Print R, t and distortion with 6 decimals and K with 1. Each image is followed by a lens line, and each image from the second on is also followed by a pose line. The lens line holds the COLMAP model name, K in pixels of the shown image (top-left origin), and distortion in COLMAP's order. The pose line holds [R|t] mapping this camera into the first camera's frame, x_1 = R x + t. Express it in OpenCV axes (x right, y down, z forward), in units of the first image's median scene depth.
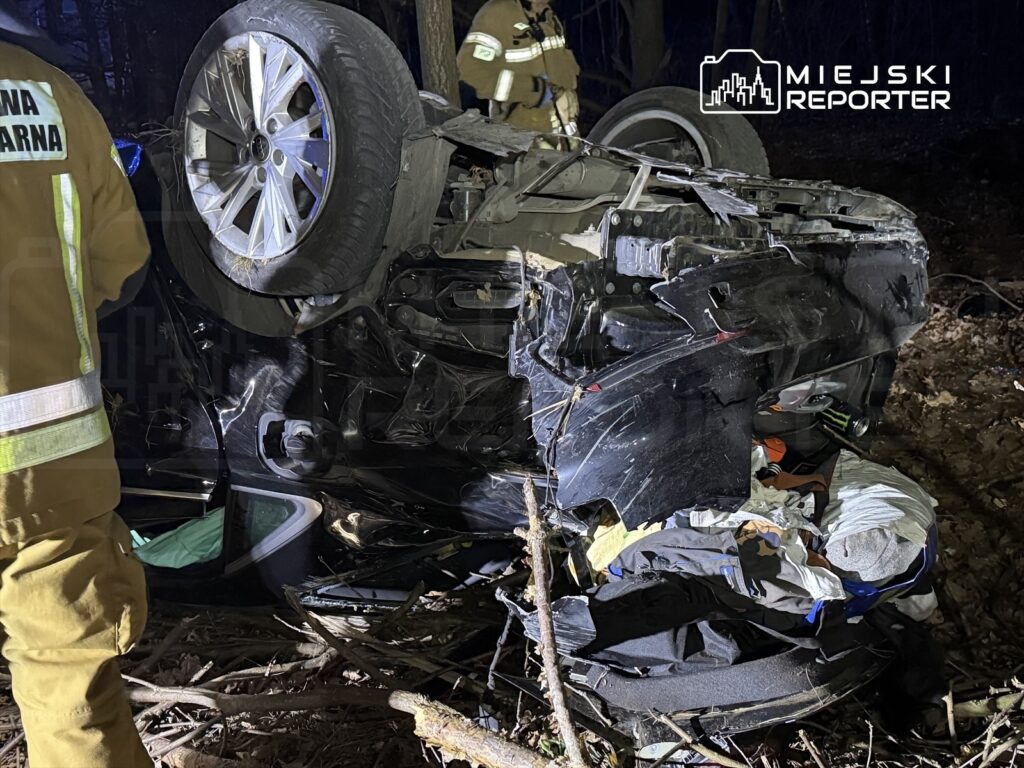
lens RADIAL K [[1294.9, 0, 514.5], [0, 1294.9, 390.6], [0, 0, 1]] dist [0.139545, 0.000000]
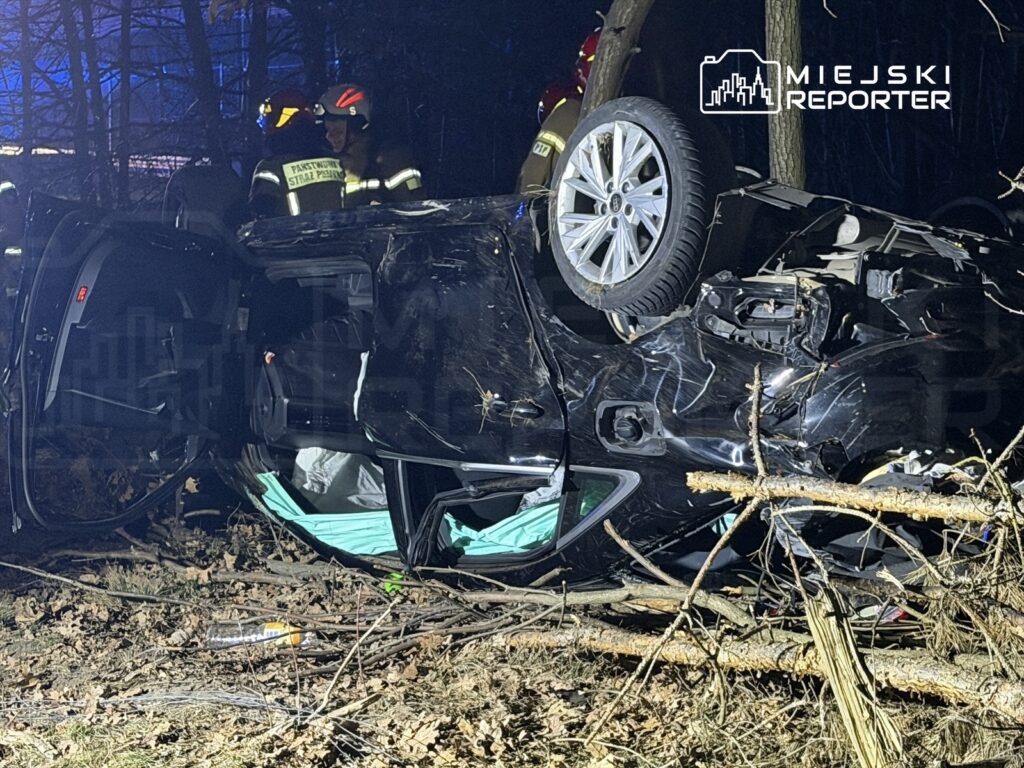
lens RADIAL K [[2527.8, 0, 504.6], [0, 2527.8, 375.1], [0, 0, 1]] dist [0.095496, 0.000000]
pose [[0.978380, 0.048937, -0.200941, 0.247781], [-0.080097, 0.985437, -0.149995, 0.425992], [0.190675, 0.162846, 0.968052, -1.659261]]
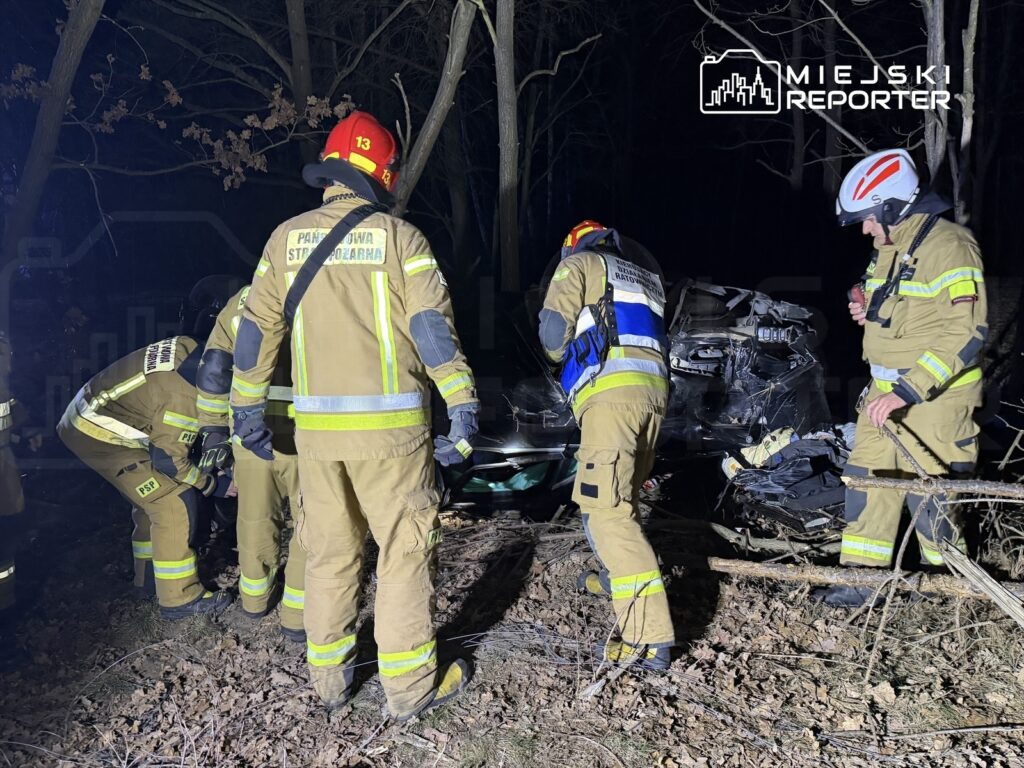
lens RADIAL K [[806.4, 0, 505.4], [0, 806.4, 391.0], [0, 0, 1]] dist [0.082564, 0.000862]
pose [[0.958094, -0.037279, 0.284017, -0.843788], [0.060528, 0.995455, -0.073525, 0.090280], [-0.279986, 0.087635, 0.955996, -0.359008]]
